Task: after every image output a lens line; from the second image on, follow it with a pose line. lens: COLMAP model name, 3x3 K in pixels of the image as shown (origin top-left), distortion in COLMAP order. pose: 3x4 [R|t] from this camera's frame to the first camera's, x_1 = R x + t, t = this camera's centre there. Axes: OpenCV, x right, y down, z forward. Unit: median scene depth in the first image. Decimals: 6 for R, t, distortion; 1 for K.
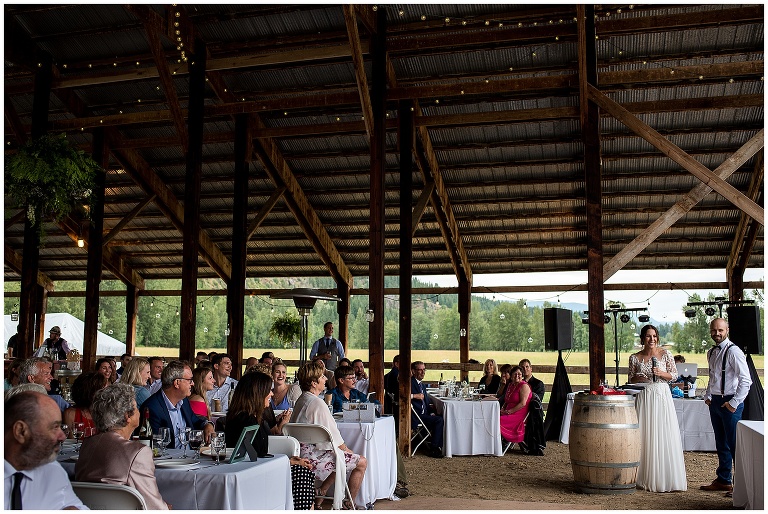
lens RADIAL K [[715.4, 0, 385.2], [0, 715.4, 272.2], [0, 0, 1]] dist [-0.002444, 0.008014]
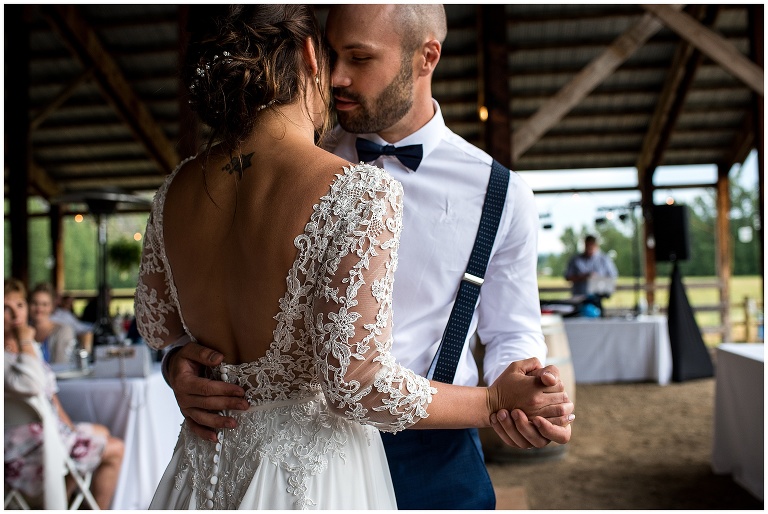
lens RADIAL K [[715.4, 0, 385.2], [0, 715.4, 272.2], [0, 0, 1]] dist [-0.002444, 0.008014]
pose [[0.987239, -0.030889, 0.156222, 0.039841], [0.016749, 0.995707, 0.091031, 0.034516], [-0.158363, -0.087253, 0.983518, 0.186707]]
